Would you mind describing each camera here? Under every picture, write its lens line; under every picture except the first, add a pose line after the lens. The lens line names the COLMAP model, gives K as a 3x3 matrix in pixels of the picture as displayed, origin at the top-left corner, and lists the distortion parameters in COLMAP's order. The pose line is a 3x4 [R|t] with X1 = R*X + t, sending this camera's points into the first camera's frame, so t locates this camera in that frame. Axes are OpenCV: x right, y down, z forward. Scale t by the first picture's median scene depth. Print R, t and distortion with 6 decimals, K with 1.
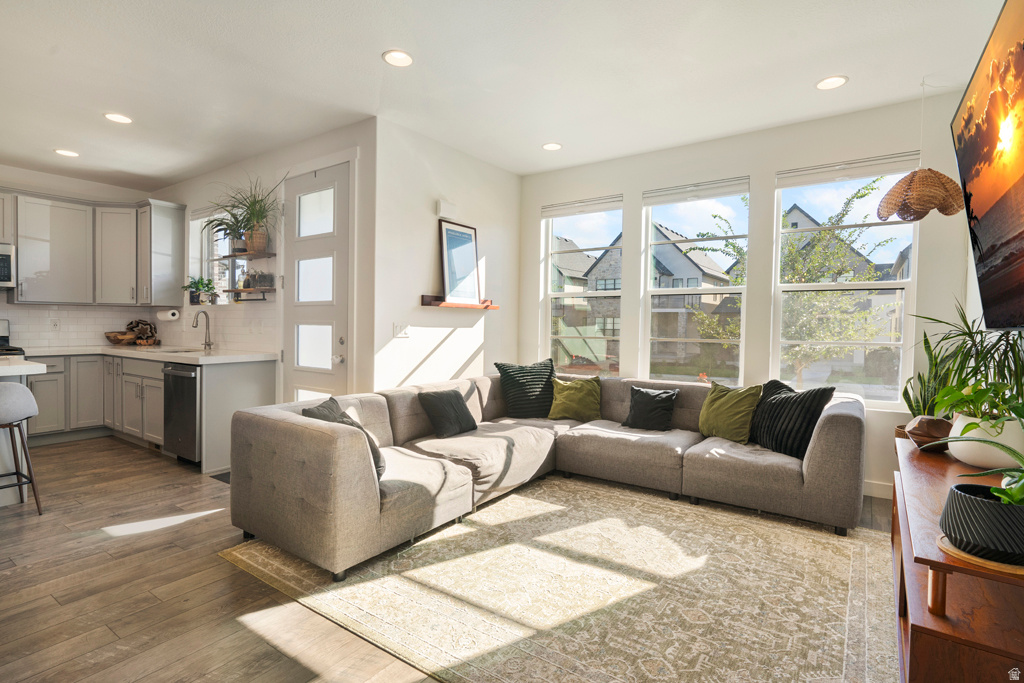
lens RADIAL K [[517.5, 0, 512.0], [0, 517.5, 341.5], [0, 0, 1]] dist [-0.000363, 0.000203]
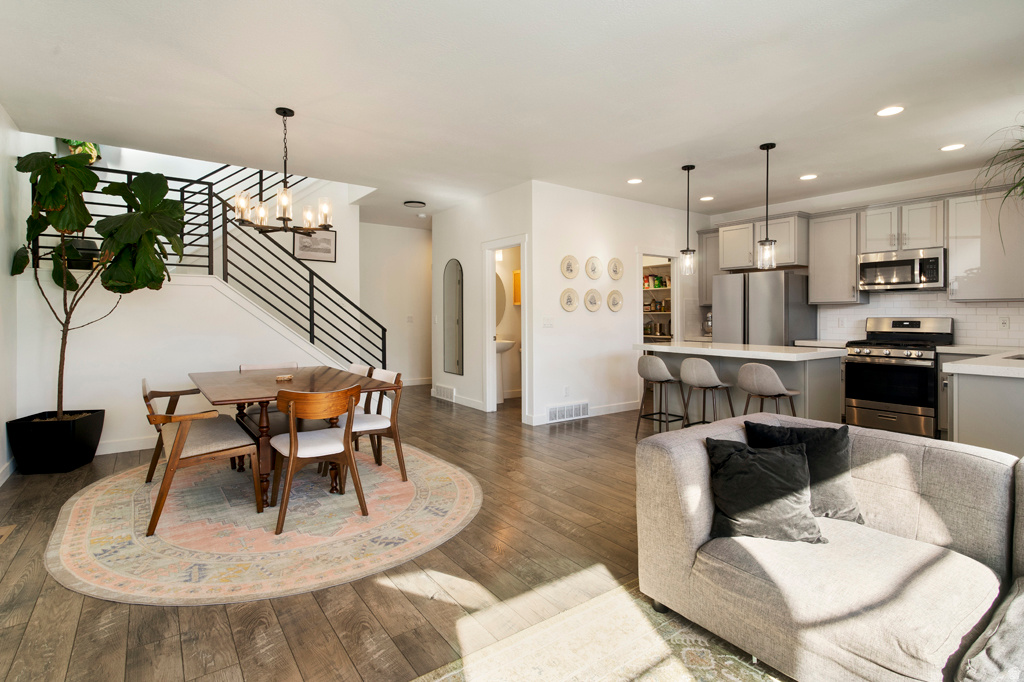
lens RADIAL K [[484.3, 0, 516.0], [0, 484.3, 316.2], [0, 0, 1]] dist [-0.001212, -0.000175]
pose [[-0.327613, -0.012169, -0.944734, 0.419292], [-0.036434, 0.999336, -0.000238, -0.021685], [0.944109, 0.034343, -0.327839, 0.811485]]
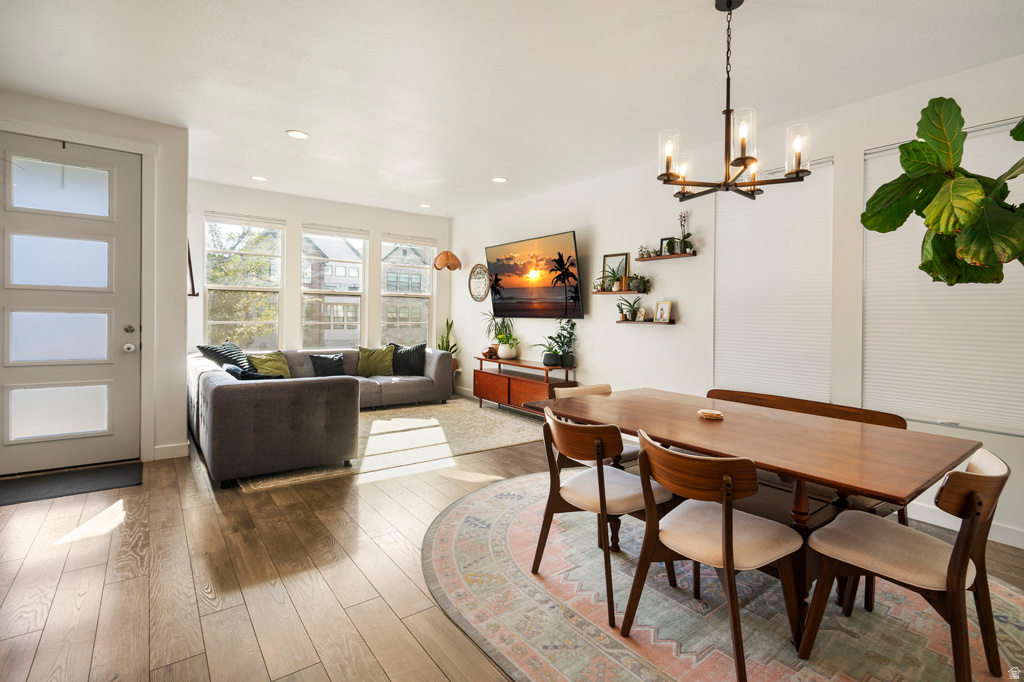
lens RADIAL K [[484.0, 0, 530.7], [0, 484.0, 342.8], [0, 0, 1]] dist [-0.000906, -0.000024]
pose [[0.291815, -0.053600, 0.954972, -1.313595], [0.017916, 0.998560, 0.050572, -0.010772], [-0.956307, 0.002352, 0.292355, -0.028631]]
